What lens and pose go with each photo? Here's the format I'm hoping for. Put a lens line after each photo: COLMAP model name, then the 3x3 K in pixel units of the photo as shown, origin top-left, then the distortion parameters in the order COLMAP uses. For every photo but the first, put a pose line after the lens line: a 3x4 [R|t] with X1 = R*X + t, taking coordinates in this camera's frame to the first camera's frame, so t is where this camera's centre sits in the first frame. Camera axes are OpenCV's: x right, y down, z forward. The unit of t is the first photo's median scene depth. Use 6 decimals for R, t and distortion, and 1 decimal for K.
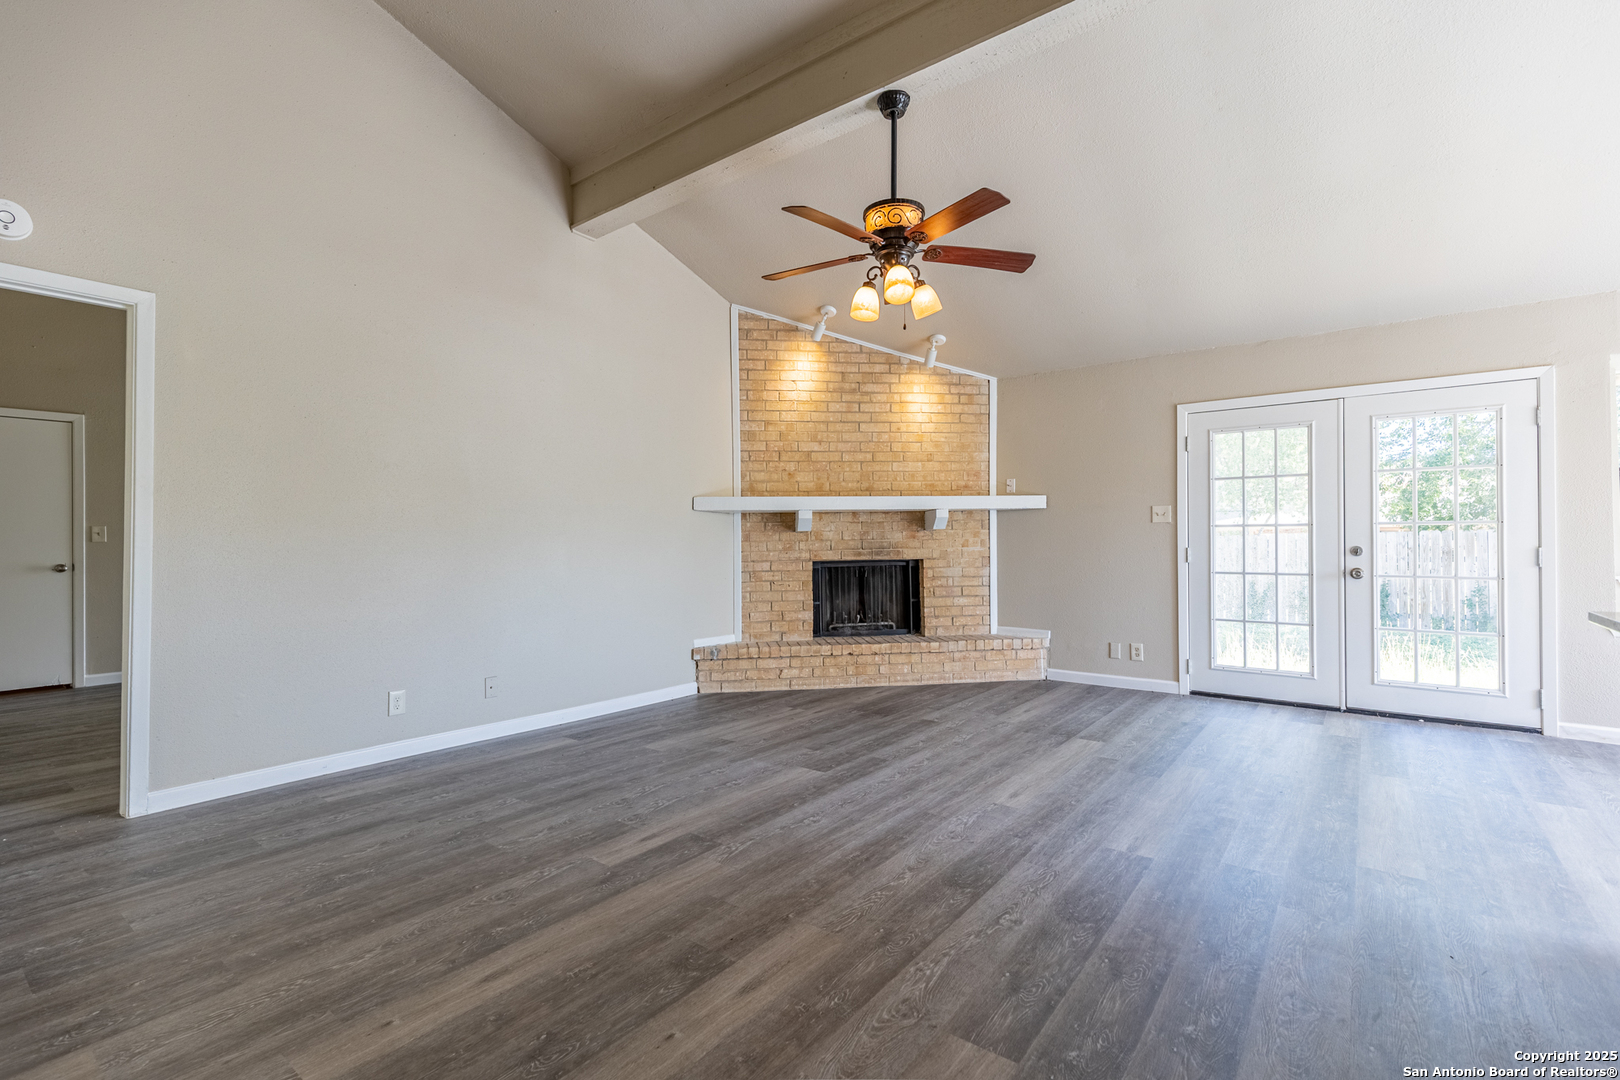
lens RADIAL K [[731.3, 0, 818.1], [0, 731.3, 536.1], [0, 0, 1]] dist [0.011385, -0.001231]
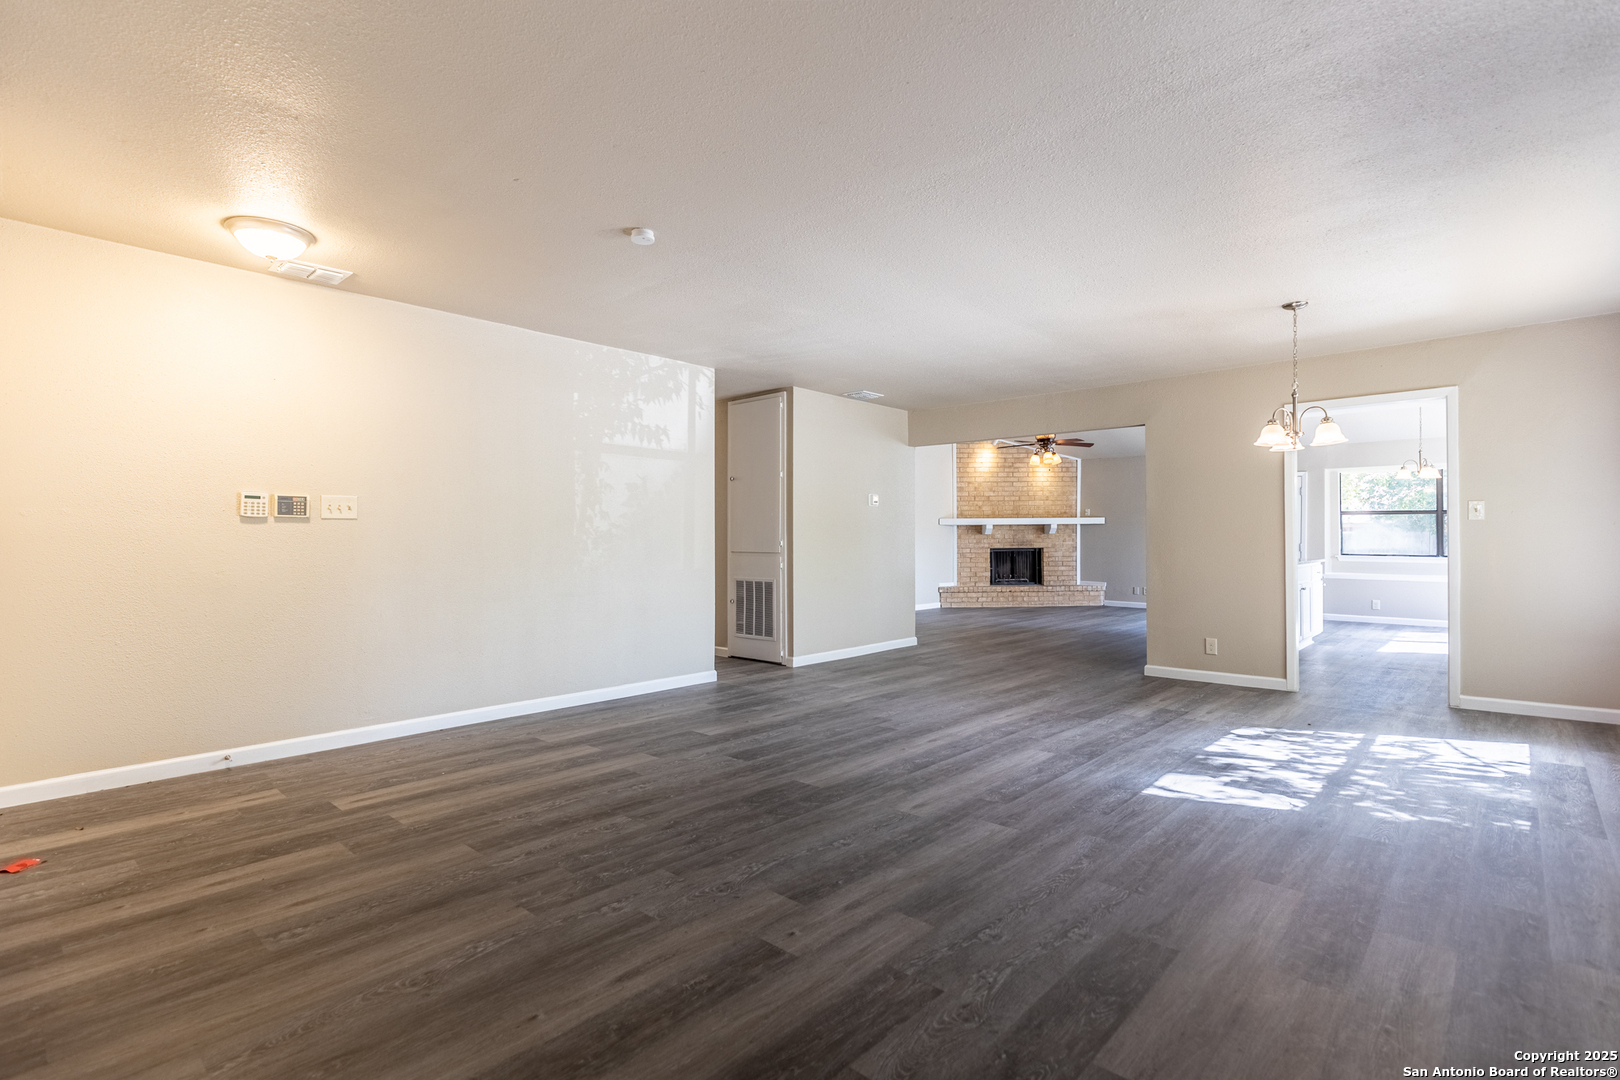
lens RADIAL K [[759.4, 0, 799.2], [0, 759.4, 539.7], [0, 0, 1]] dist [-0.001427, 0.000346]
pose [[0.994910, 0.007714, -0.100471, -0.335380], [-0.005272, 0.999685, 0.024546, -0.041915], [0.100629, -0.023892, 0.994637, -1.233224]]
